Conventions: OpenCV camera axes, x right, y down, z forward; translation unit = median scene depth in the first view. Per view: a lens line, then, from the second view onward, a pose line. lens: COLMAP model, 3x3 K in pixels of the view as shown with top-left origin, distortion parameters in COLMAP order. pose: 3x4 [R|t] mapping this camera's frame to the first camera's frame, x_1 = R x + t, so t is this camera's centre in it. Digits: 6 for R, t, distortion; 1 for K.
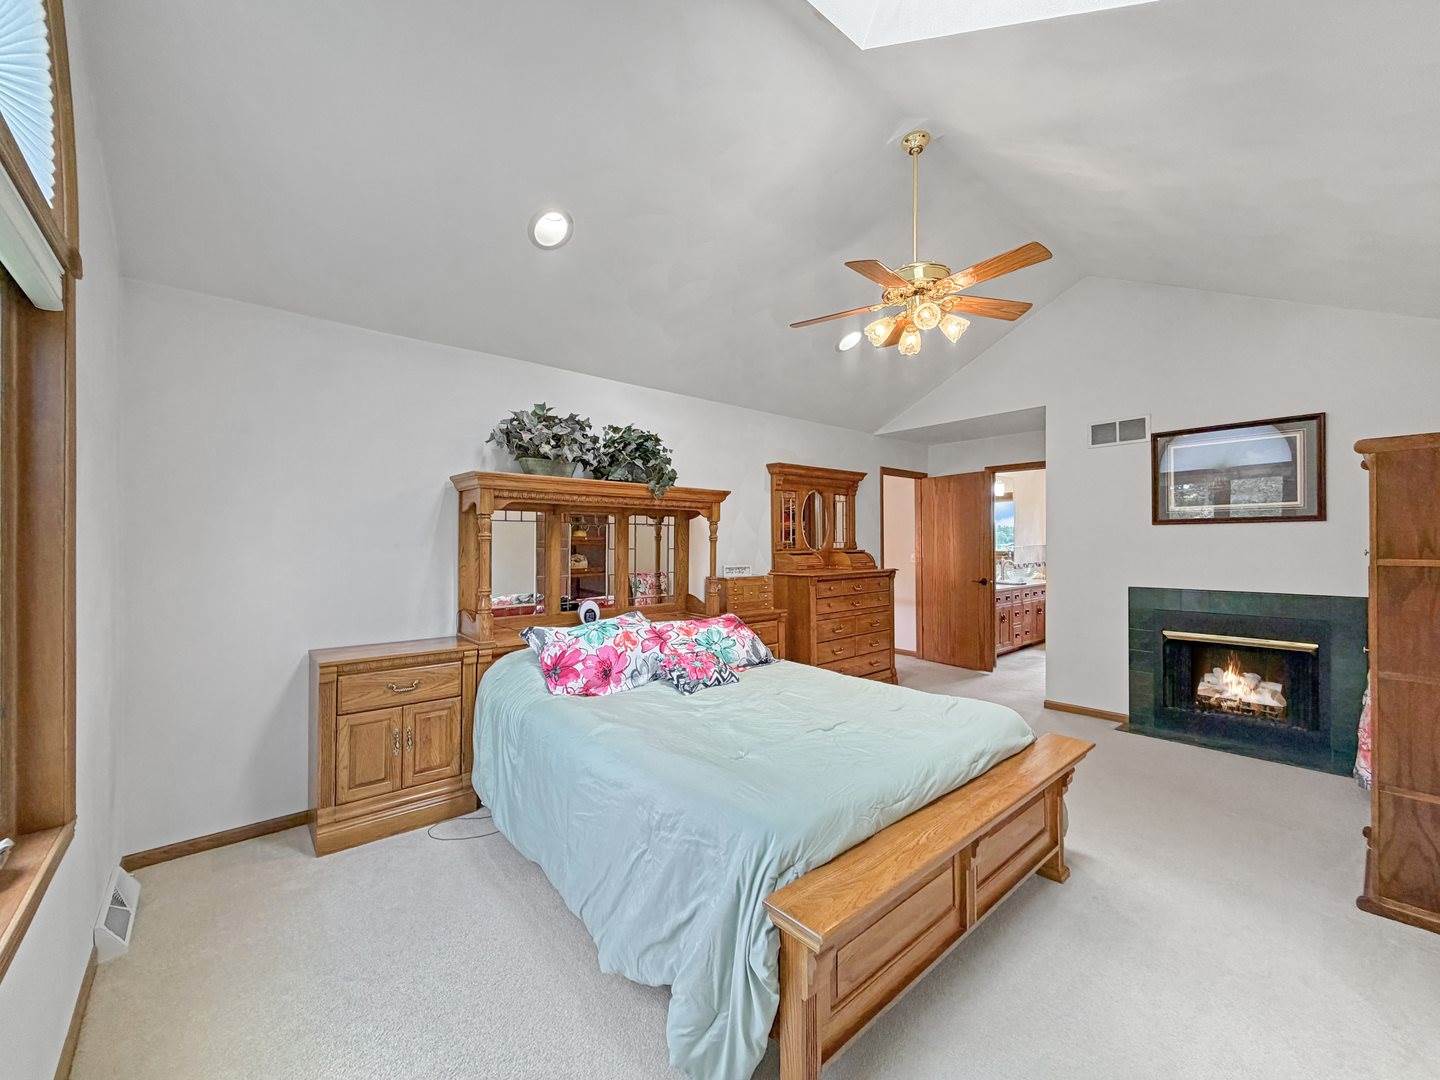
lens RADIAL K [[582.0, 0, 720.0], [0, 582.0, 540.0], [0, 0, 1]] dist [-0.011165, -0.000066]
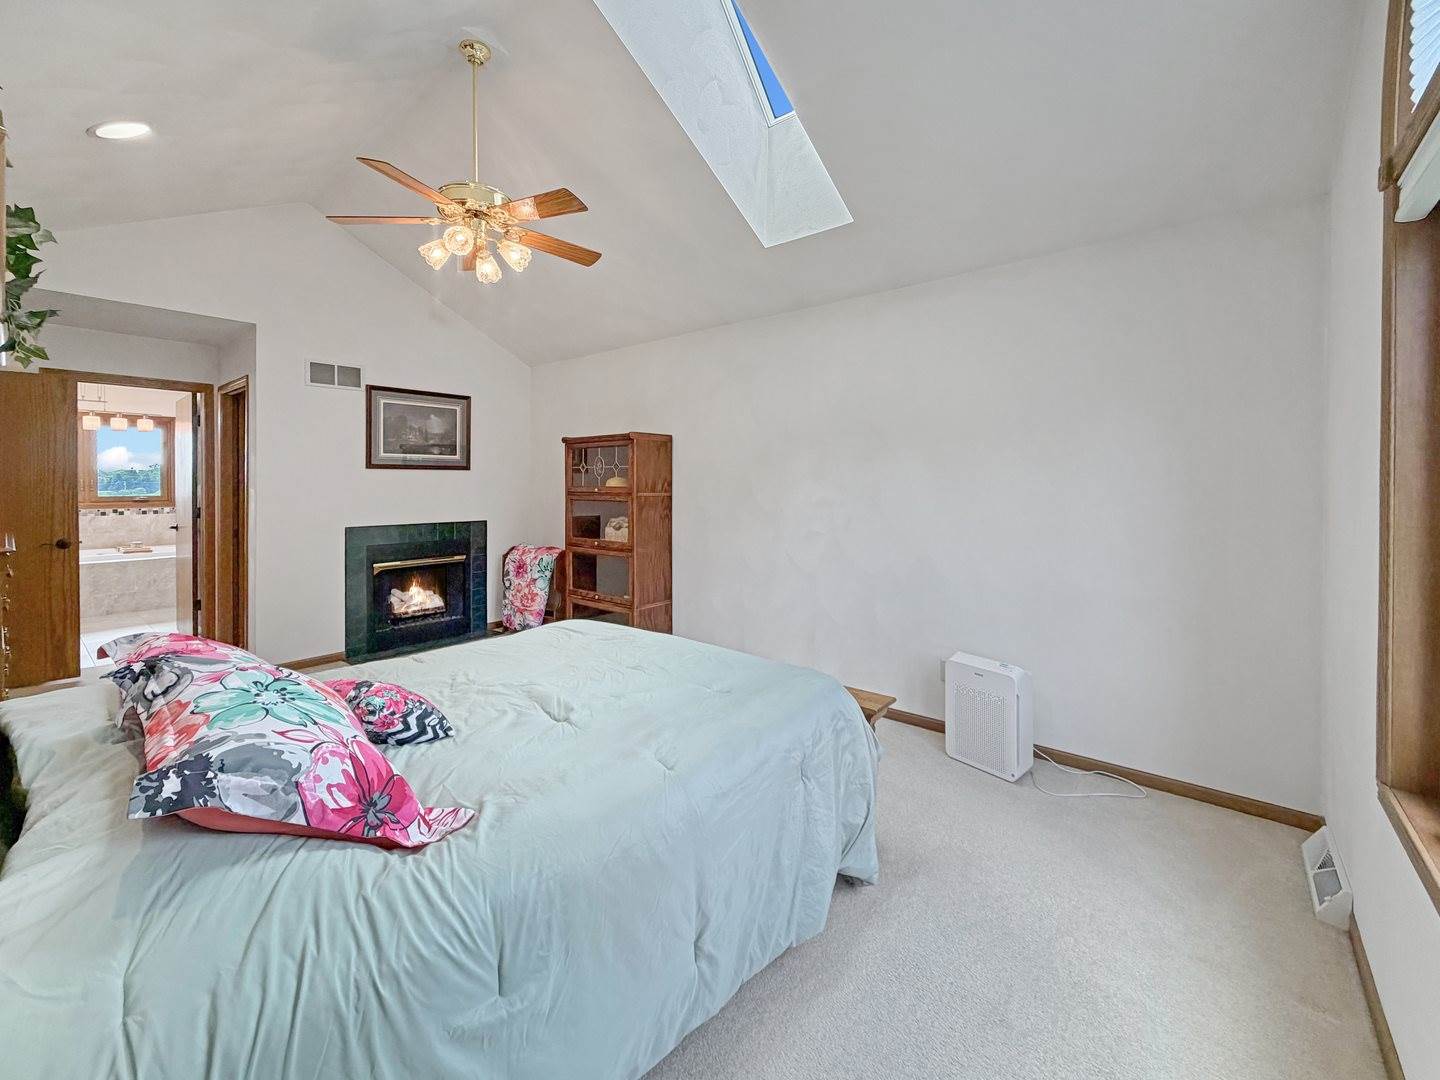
lens RADIAL K [[583.6, 0, 720.5], [0, 583.6, 488.0], [0, 0, 1]] dist [0.000425, -0.000043]
pose [[-0.161971, -0.004563, 0.986785, -0.454762], [-0.003867, 0.999985, 0.003989, 0.003677], [-0.986788, -0.003170, -0.161986, 0.531677]]
